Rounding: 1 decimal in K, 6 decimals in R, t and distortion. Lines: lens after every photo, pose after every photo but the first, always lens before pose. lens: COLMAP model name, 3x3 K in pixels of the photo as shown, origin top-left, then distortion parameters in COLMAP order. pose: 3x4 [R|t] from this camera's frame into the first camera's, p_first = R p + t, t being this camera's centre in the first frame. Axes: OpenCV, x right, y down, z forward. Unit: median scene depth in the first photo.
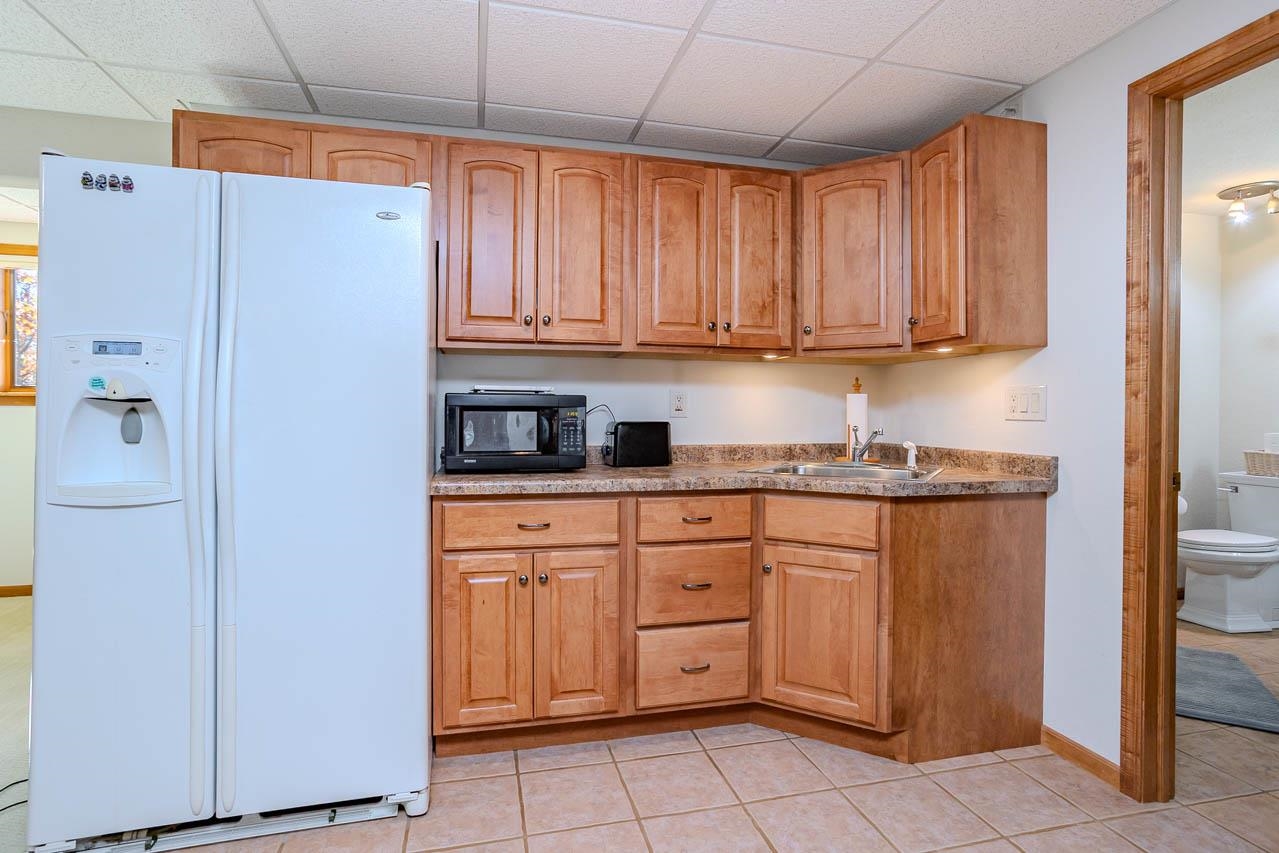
lens RADIAL K [[622.6, 0, 635.4], [0, 622.6, 416.8], [0, 0, 1]] dist [-0.004522, 0.000027]
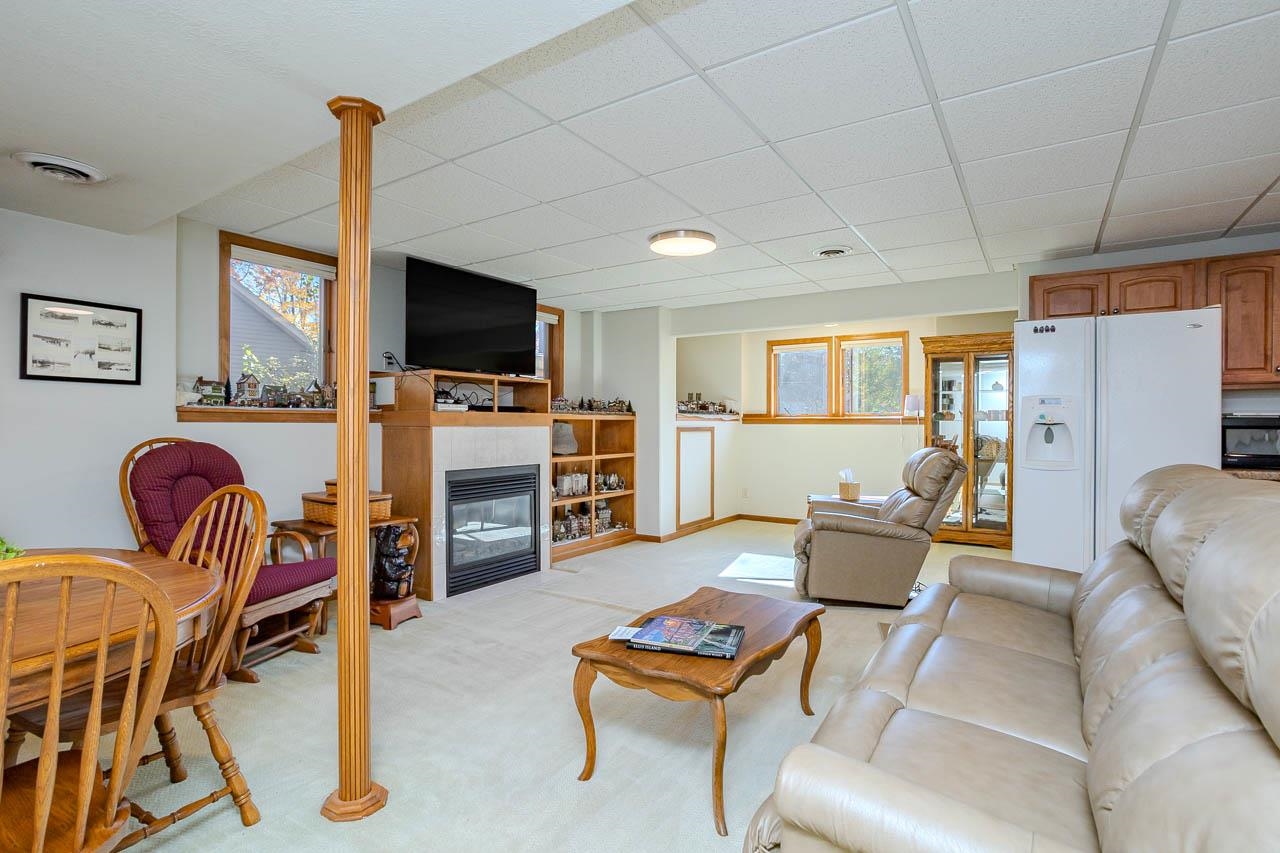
lens RADIAL K [[623.0, 0, 642.2], [0, 623.0, 424.0], [0, 0, 1]] dist [-0.004522, 0.000027]
pose [[0.684826, -0.005264, -0.728687, -0.184360], [-0.005804, 0.999903, -0.012678, 0.009868], [0.728683, 0.012912, 0.684729, -1.579909]]
